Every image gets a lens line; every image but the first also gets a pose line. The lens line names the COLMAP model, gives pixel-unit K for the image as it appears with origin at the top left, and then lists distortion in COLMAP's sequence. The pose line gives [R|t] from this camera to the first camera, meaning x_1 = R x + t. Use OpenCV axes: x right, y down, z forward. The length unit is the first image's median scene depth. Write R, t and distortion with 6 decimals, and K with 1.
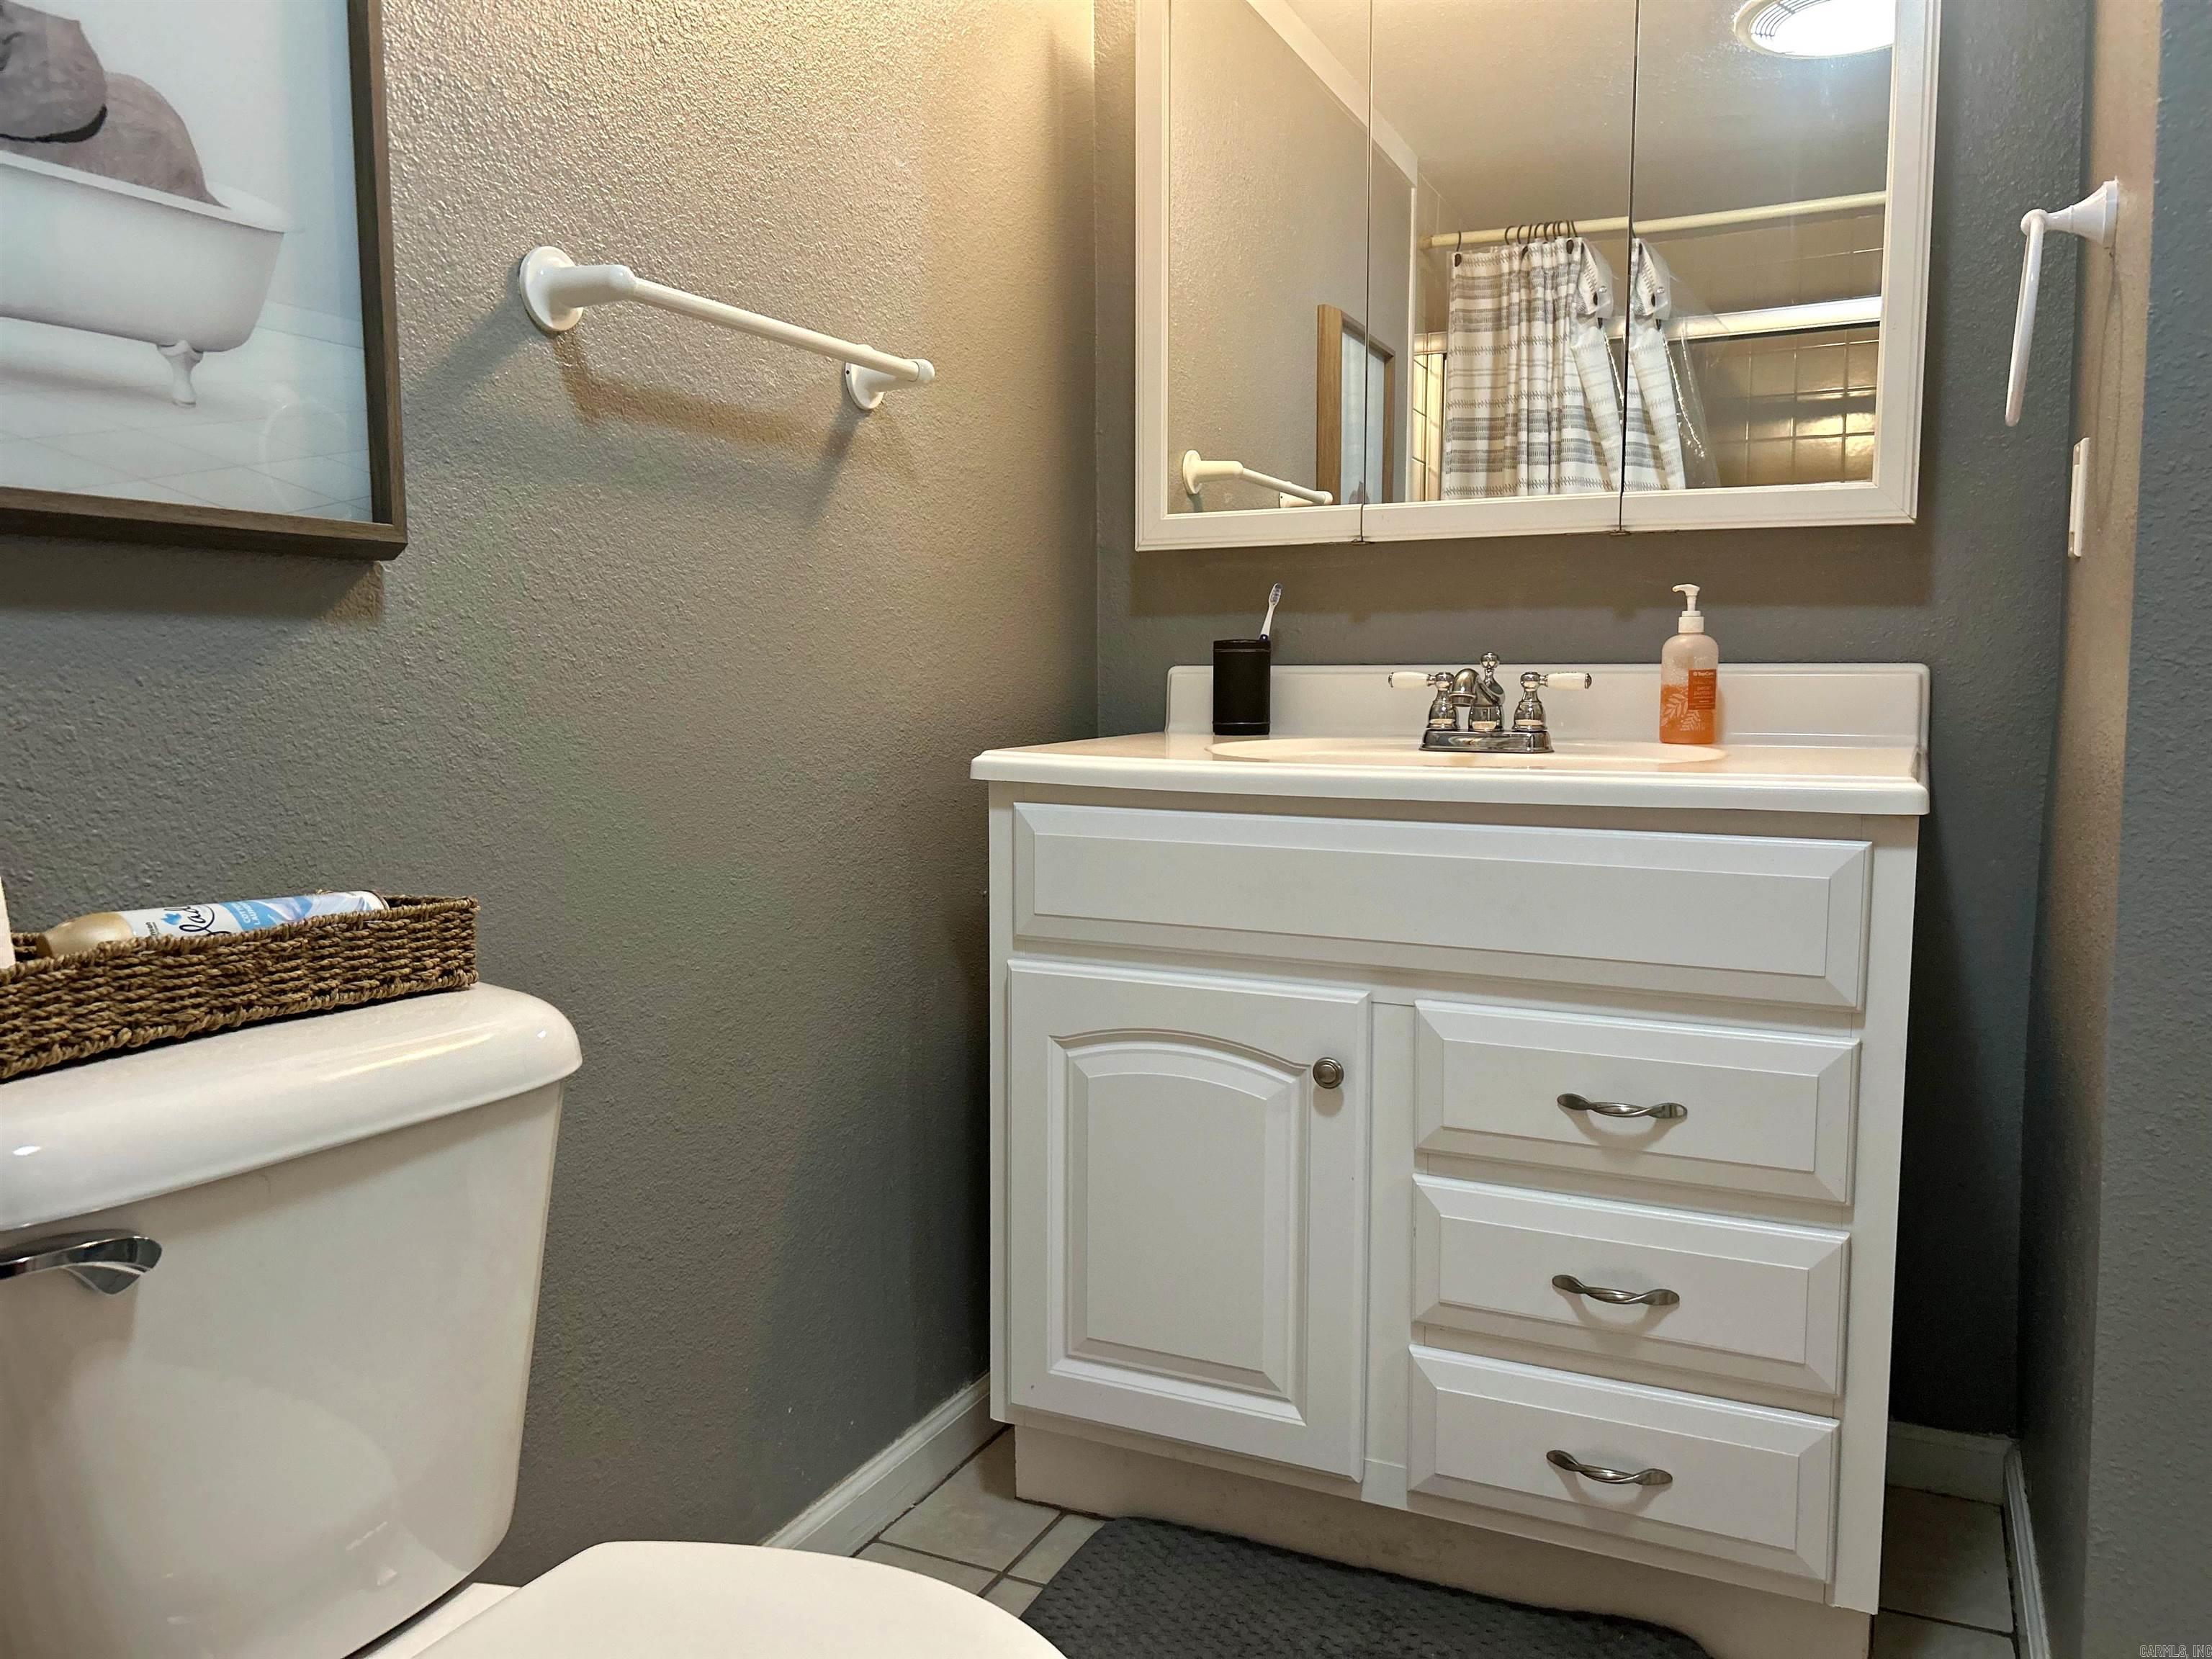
lens RADIAL K [[1611.9, 0, 1104.0], [0, 1611.9, 854.2], [0, 0, 1]] dist [-0.010547, -0.009775]
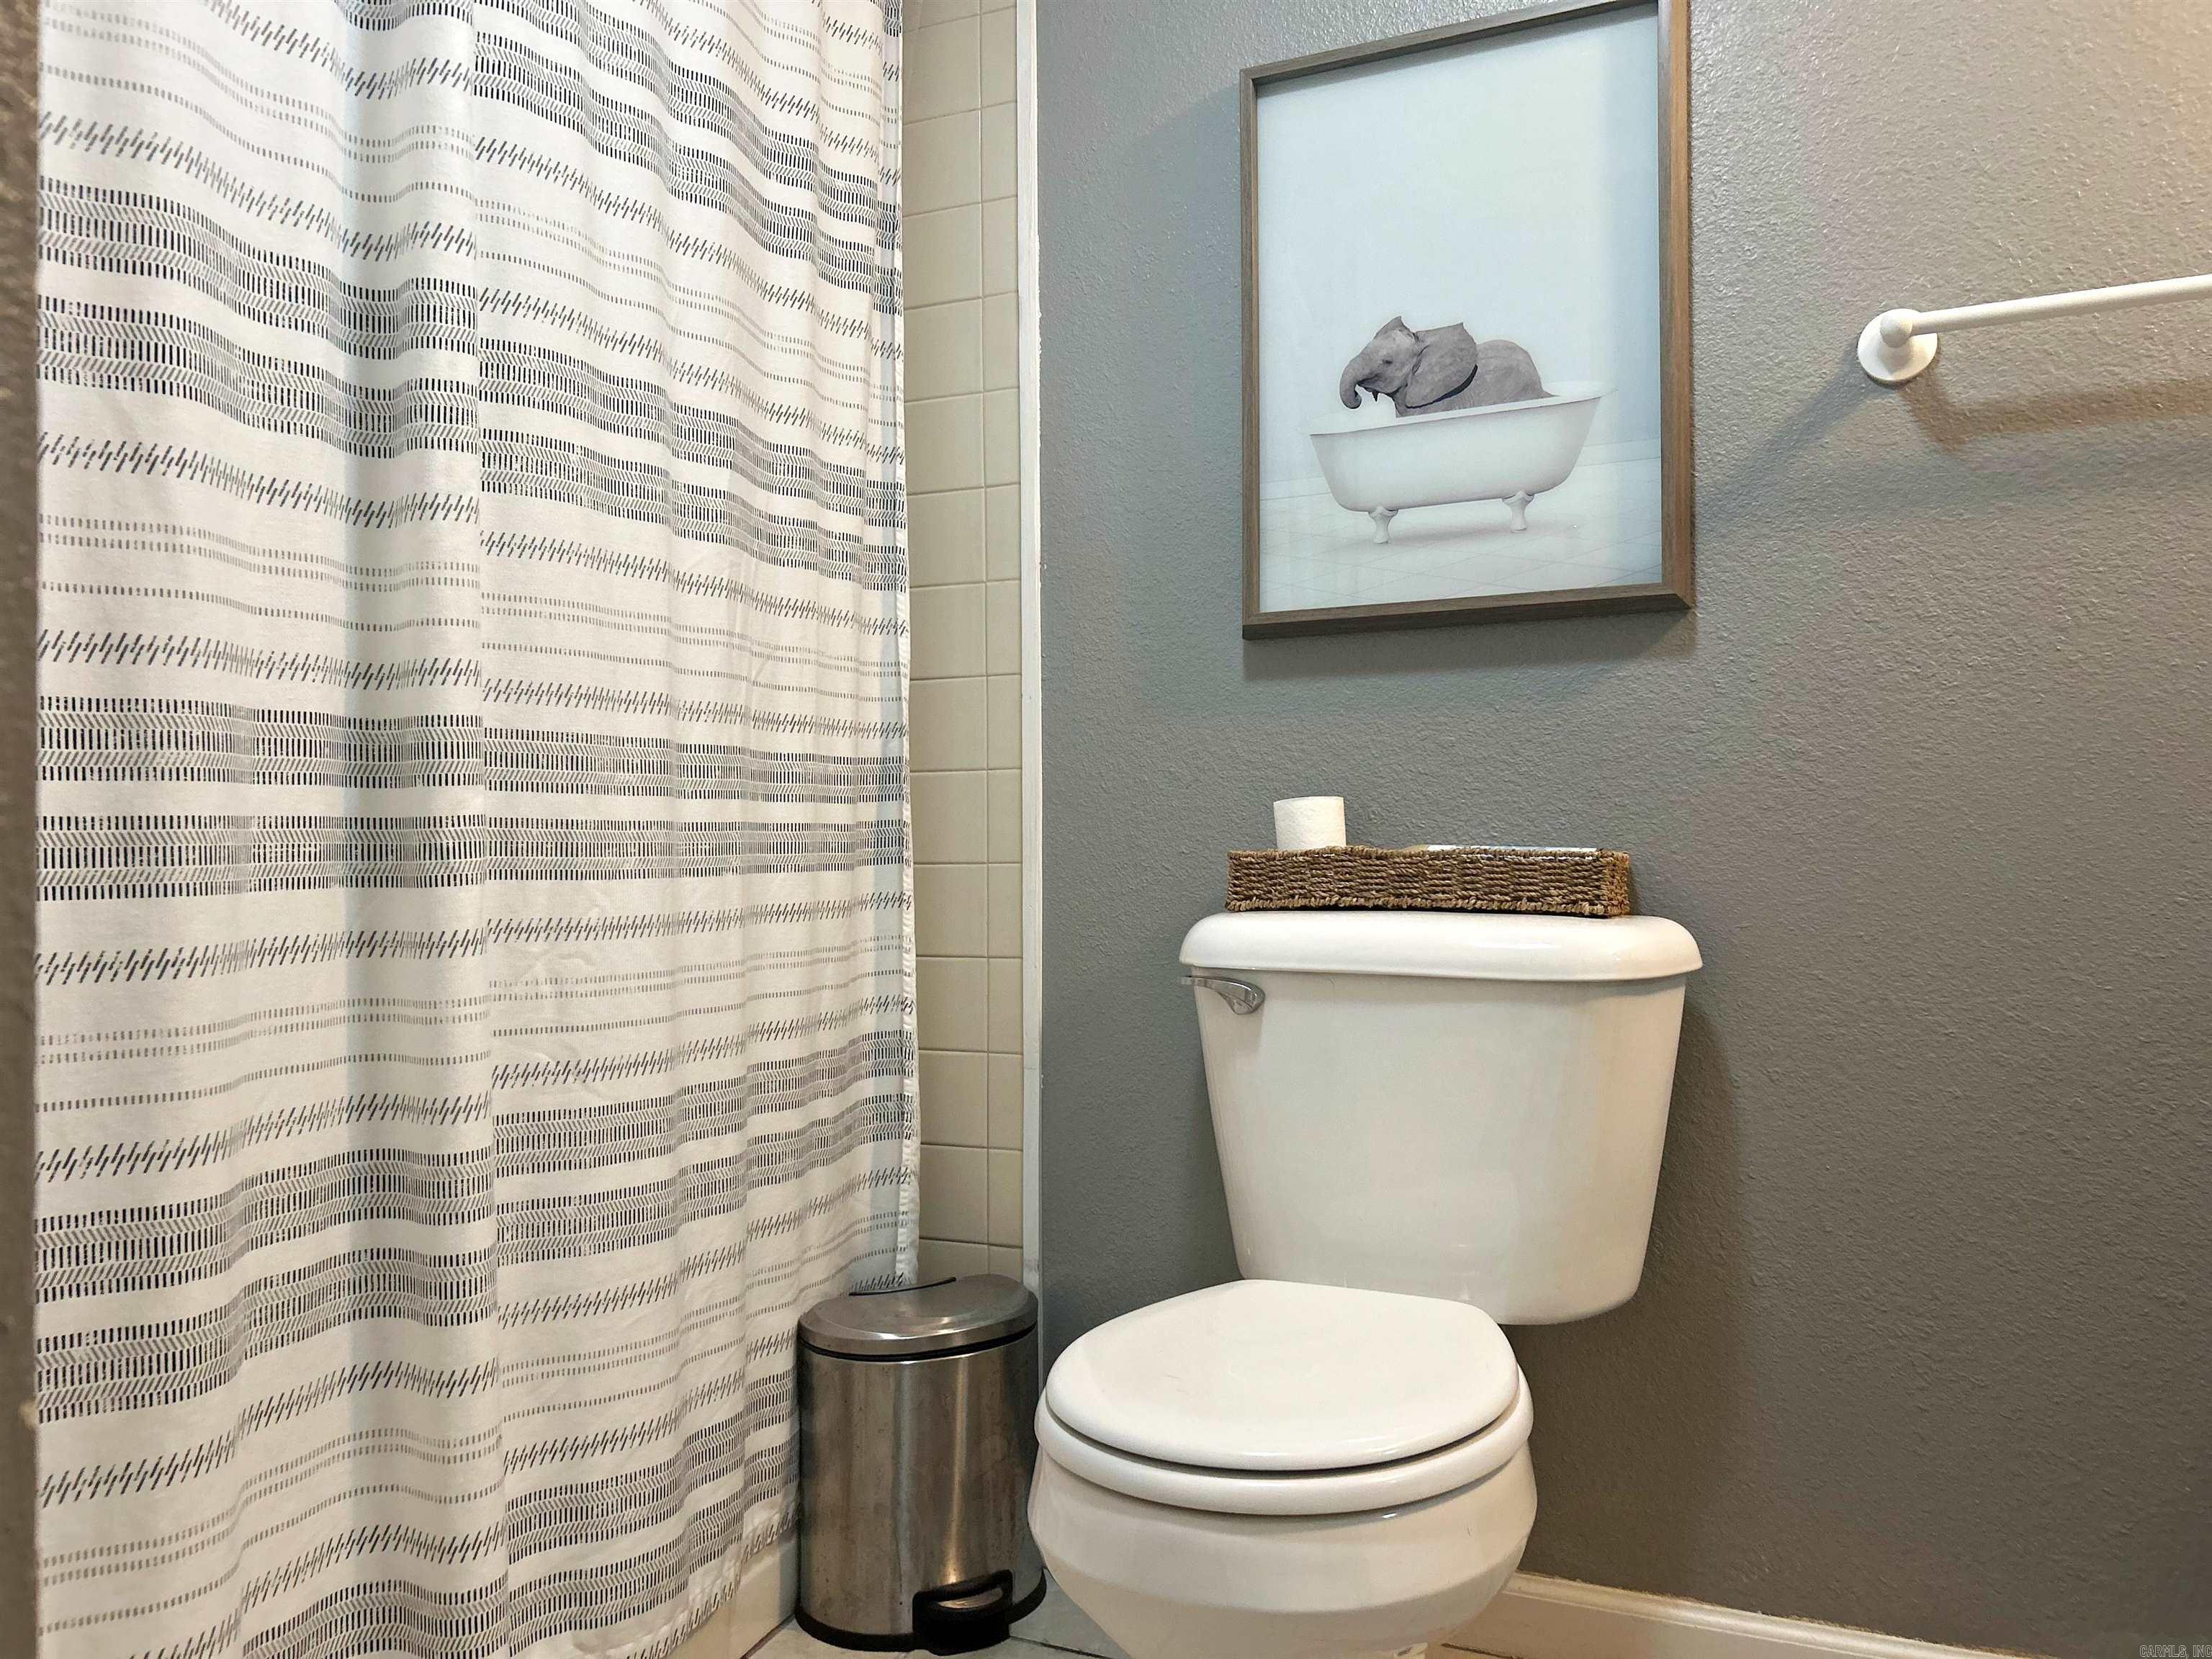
lens RADIAL K [[1681.9, 0, 1095.9], [0, 1681.9, 840.0], [0, 0, 1]] dist [0.030400, -0.025030]
pose [[0.034217, -0.002877, -0.999410, 0.998379], [-0.094972, 0.995461, -0.006117, 0.066420], [0.994892, 0.095126, 0.033789, 0.523409]]
